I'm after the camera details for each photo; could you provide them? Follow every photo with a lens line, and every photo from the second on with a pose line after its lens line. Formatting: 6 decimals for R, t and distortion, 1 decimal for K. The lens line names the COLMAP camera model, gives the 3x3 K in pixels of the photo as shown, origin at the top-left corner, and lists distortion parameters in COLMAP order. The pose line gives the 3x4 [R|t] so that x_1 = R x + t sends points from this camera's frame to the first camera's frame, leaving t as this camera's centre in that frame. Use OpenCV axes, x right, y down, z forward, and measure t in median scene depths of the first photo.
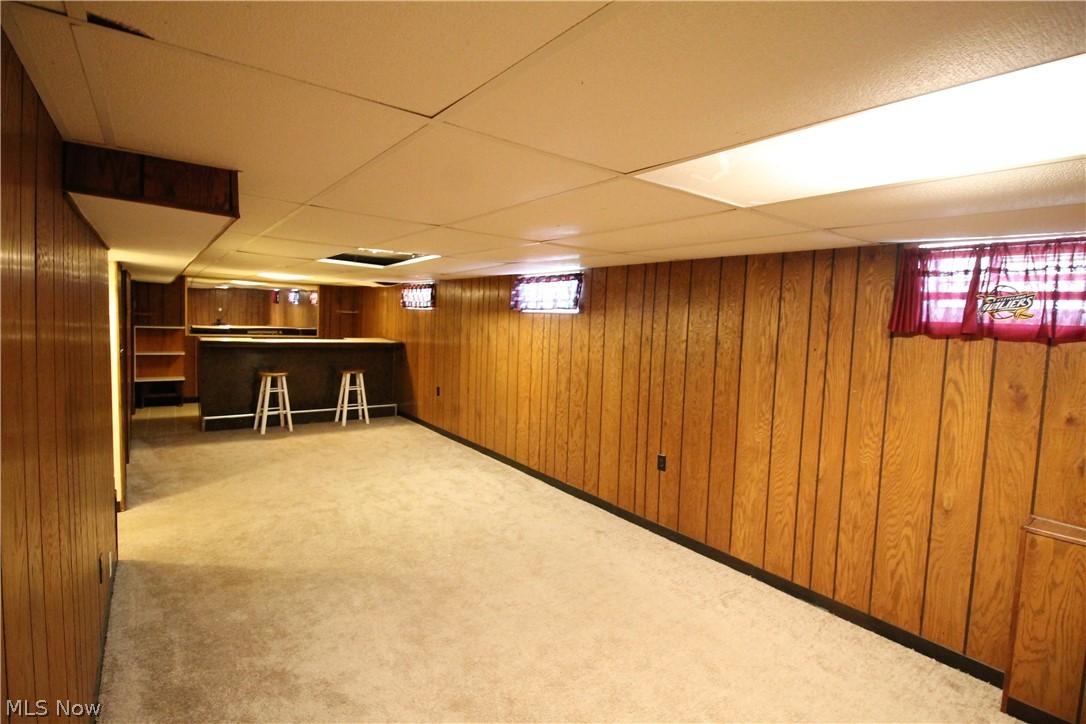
lens RADIAL K [[511.0, 0, 539.4], [0, 511.0, 352.9], [0, 0, 1]] dist [0.001077, -0.013595]
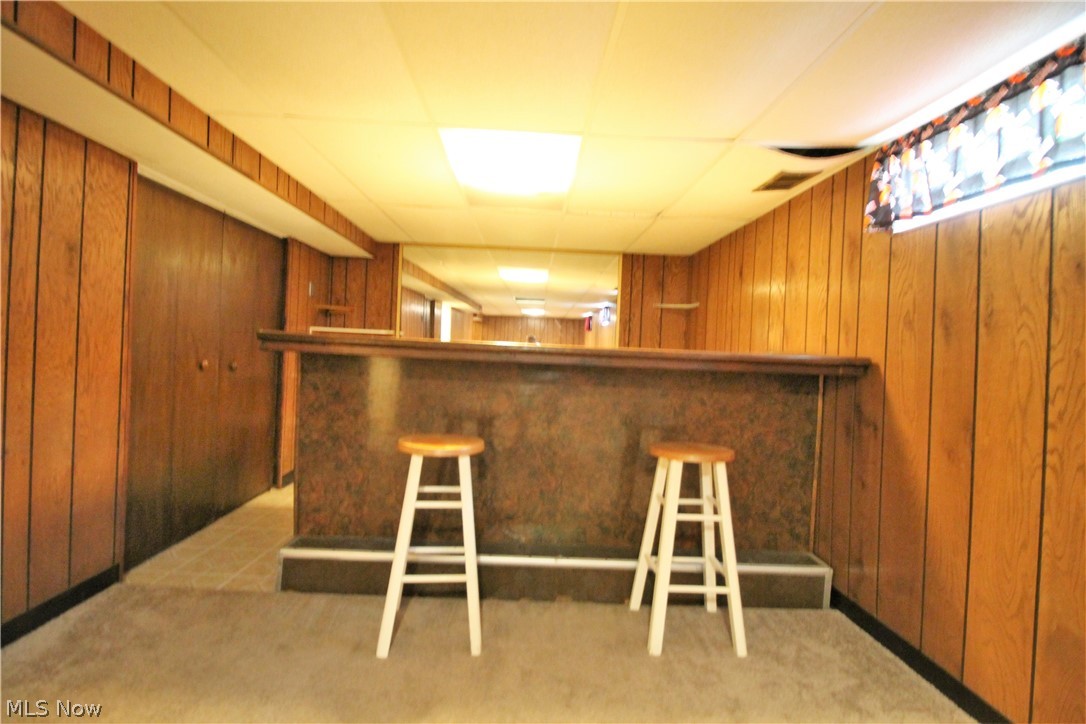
lens RADIAL K [[511.0, 0, 539.4], [0, 511.0, 352.9], [0, 0, 1]] dist [0.001077, -0.013595]
pose [[0.818734, -0.000060, -0.574173, -0.256559], [-0.053018, 0.995720, -0.075704, 0.007340], [0.571720, 0.092423, 0.815227, 0.674819]]
